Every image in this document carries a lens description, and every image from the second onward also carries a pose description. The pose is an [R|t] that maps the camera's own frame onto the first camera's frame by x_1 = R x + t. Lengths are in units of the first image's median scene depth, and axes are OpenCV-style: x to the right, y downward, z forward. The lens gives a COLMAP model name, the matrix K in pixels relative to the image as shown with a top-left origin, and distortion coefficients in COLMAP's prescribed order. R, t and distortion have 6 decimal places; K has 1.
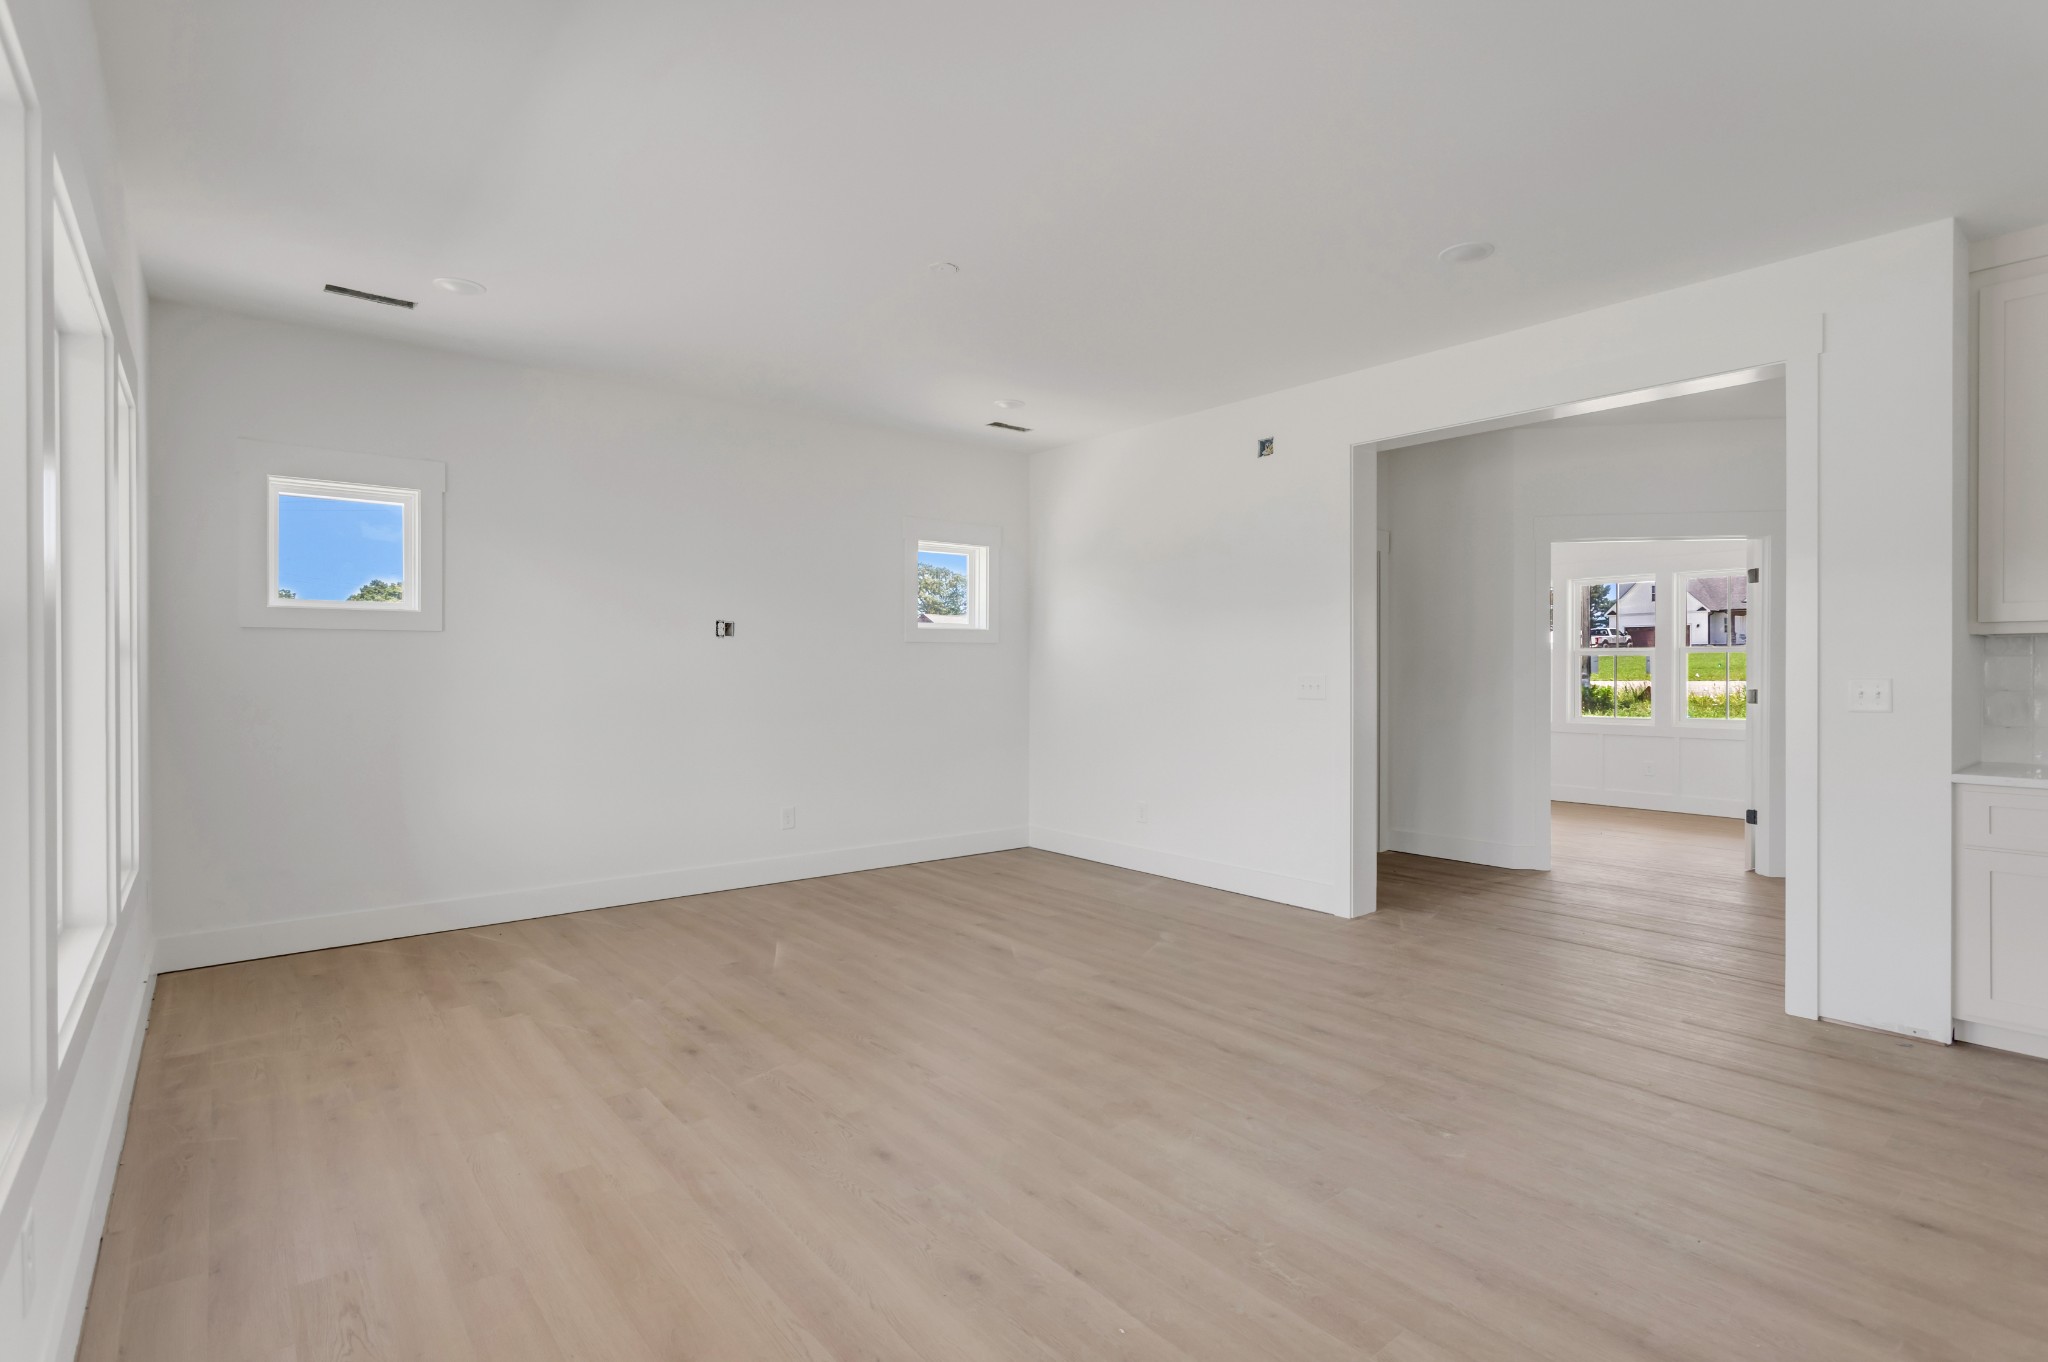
lens RADIAL K [[1010.0, 0, 1008.4], [0, 1010.0, 681.5], [0, 0, 1]] dist [0.016923, -0.002622]
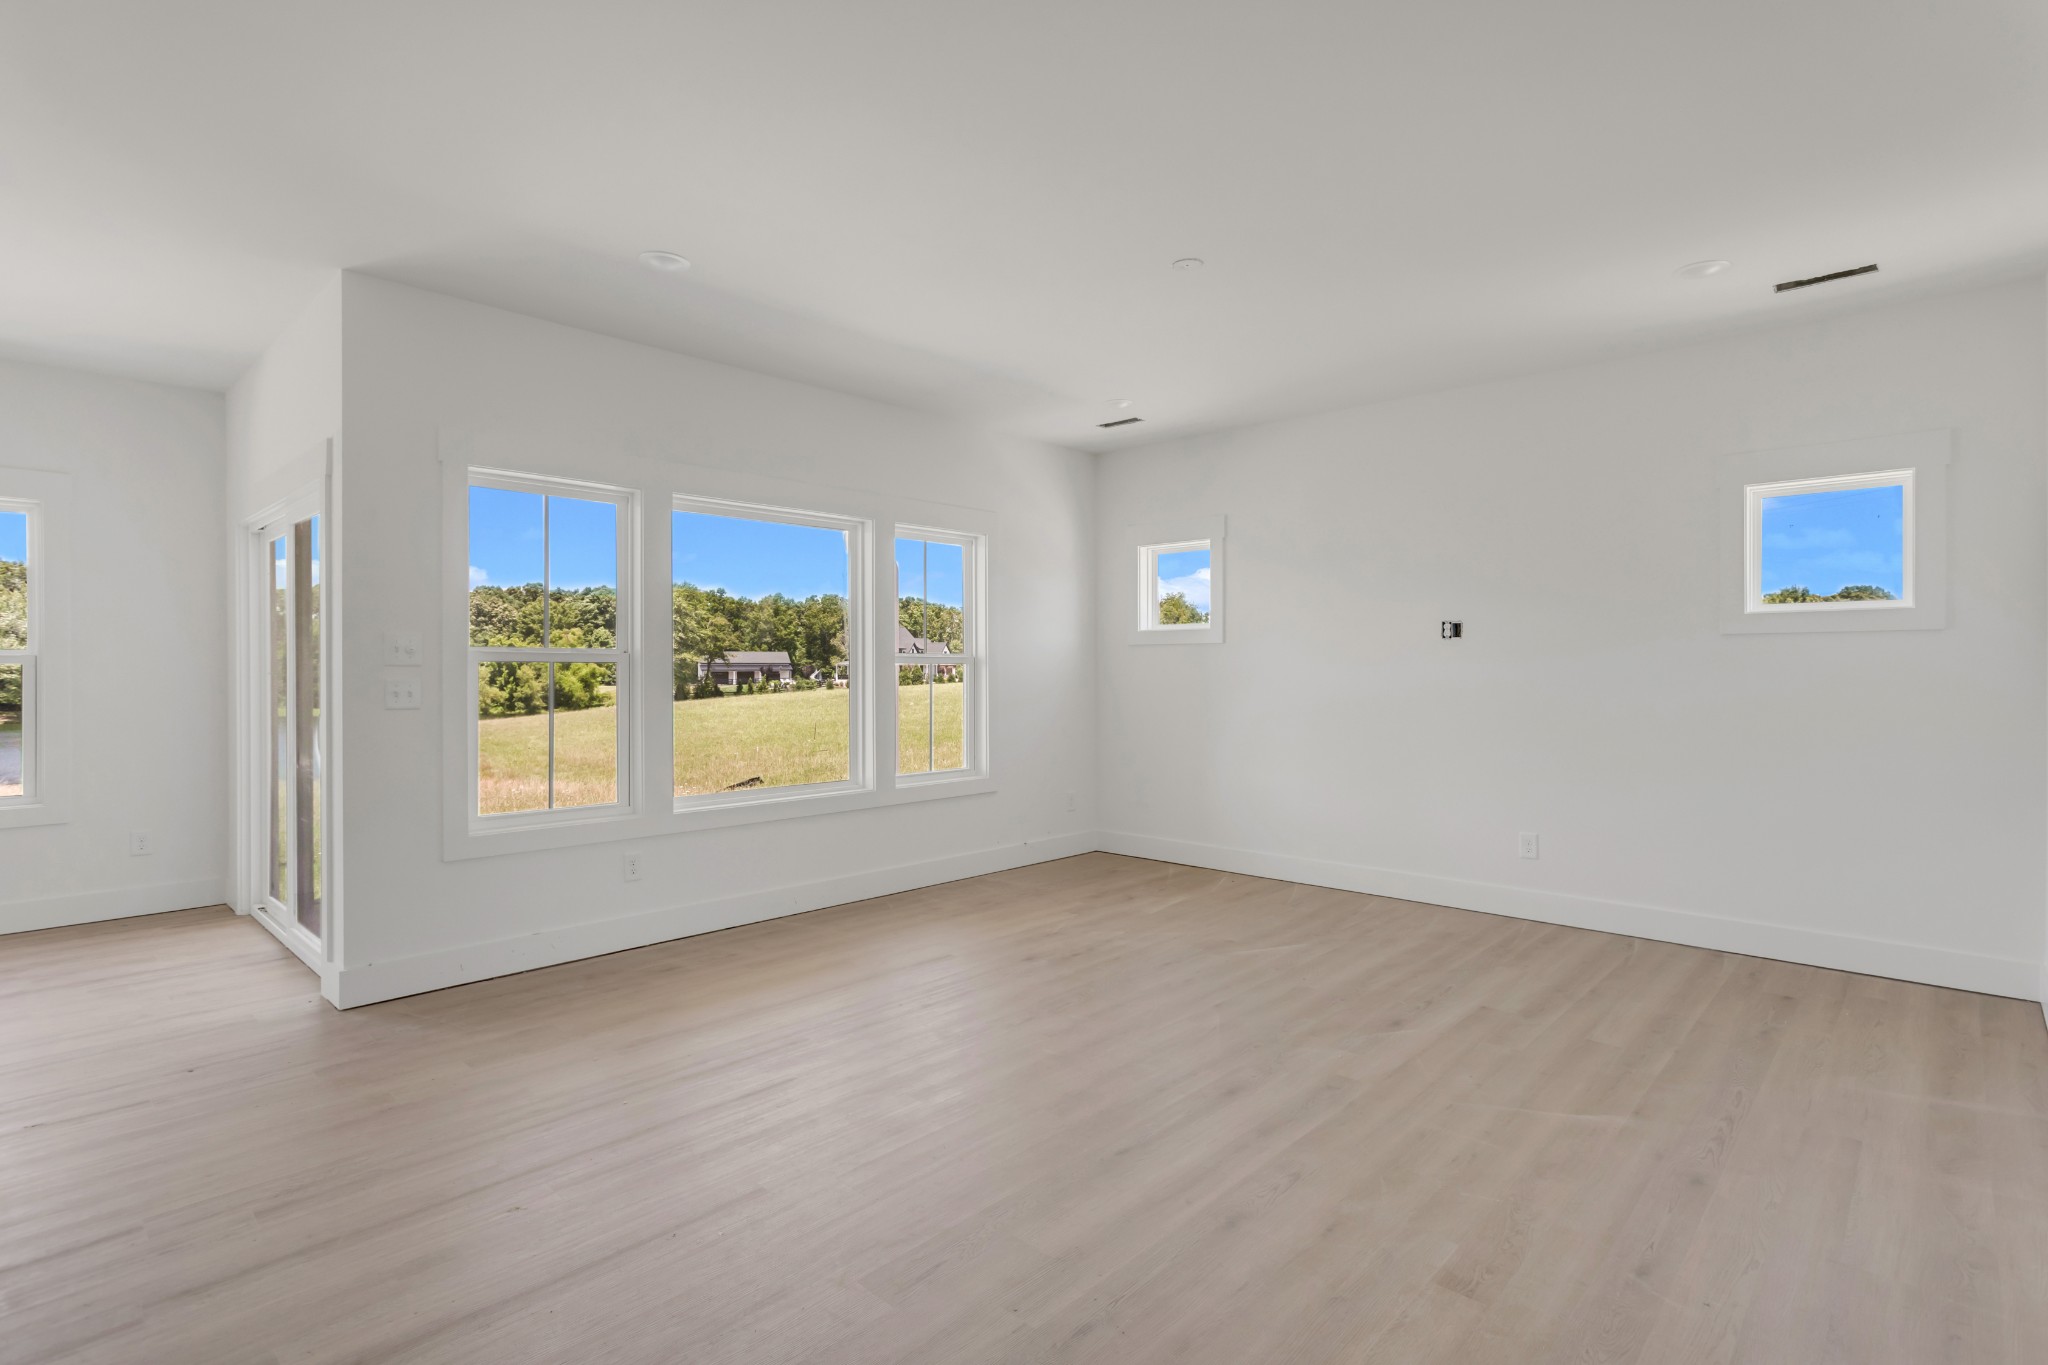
lens RADIAL K [[1010.0, 0, 1073.3], [0, 1010.0, 680.2], [0, 0, 1]] dist [0.016923, -0.002622]
pose [[0.158870, 0.010294, -0.987246, 0.731479], [-0.015800, 0.999844, 0.007883, -0.008811], [0.987173, 0.014346, 0.159008, 0.615082]]
